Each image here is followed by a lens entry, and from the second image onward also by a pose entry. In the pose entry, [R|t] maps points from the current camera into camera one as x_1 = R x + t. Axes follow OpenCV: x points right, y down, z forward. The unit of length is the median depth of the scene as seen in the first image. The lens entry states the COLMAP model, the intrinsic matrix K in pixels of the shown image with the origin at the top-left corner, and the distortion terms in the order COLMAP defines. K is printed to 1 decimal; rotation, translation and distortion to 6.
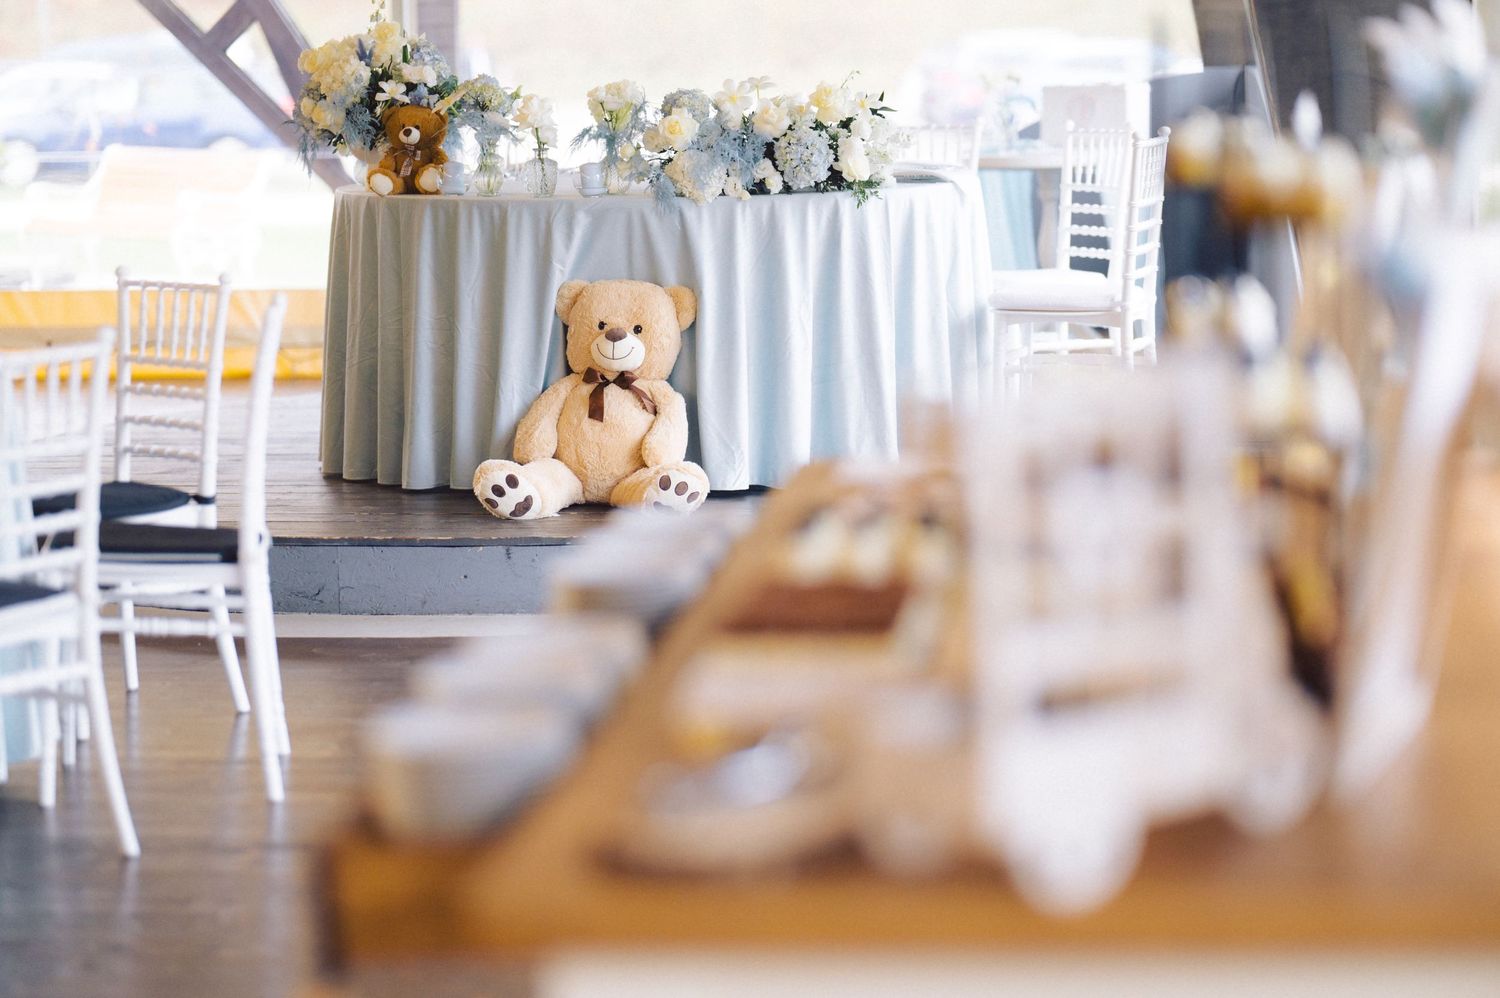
lens RADIAL K [[3664.6, 0, 750.1], [0, 3664.6, 499.4], [0, 0, 1]] dist [0.019613, 0.000000]
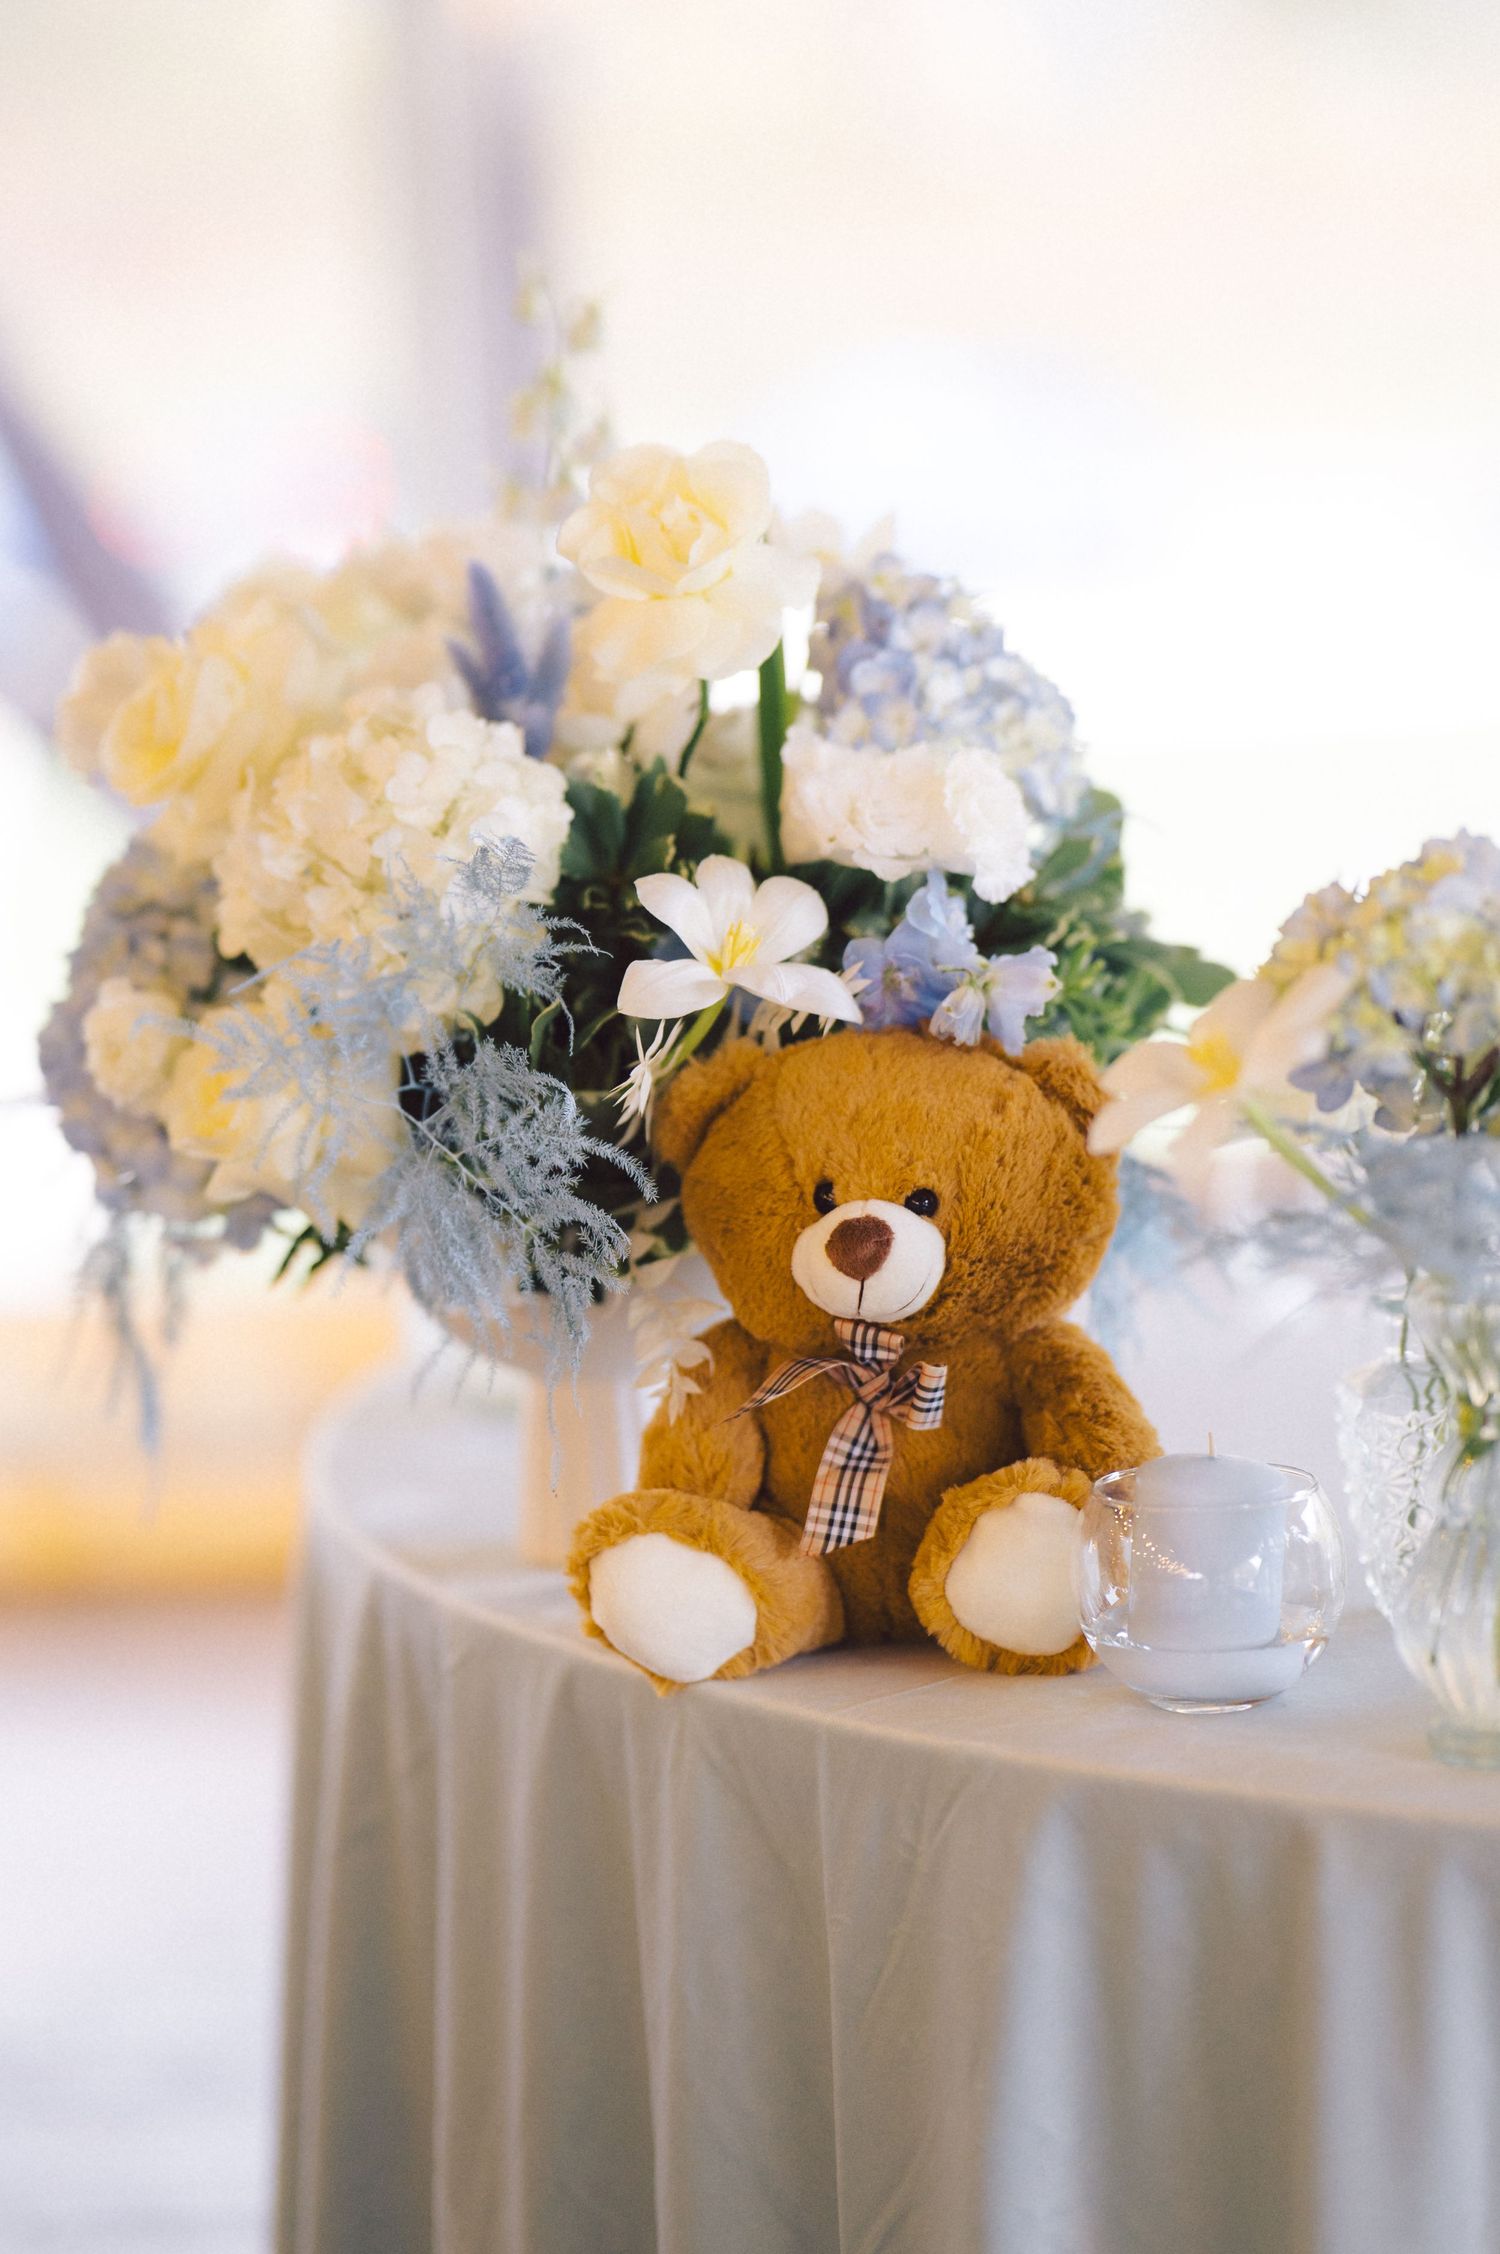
lens RADIAL K [[5506.7, 0, 749.9], [0, 5506.7, 1126.0], [0, 0, 1]] dist [0.019613, 0.000000]
pose [[0.999633, -0.024964, -0.010543, -0.094750], [0.025054, 0.999650, 0.008490, -0.105939], [0.010327, -0.008751, 0.999908, 0.788005]]
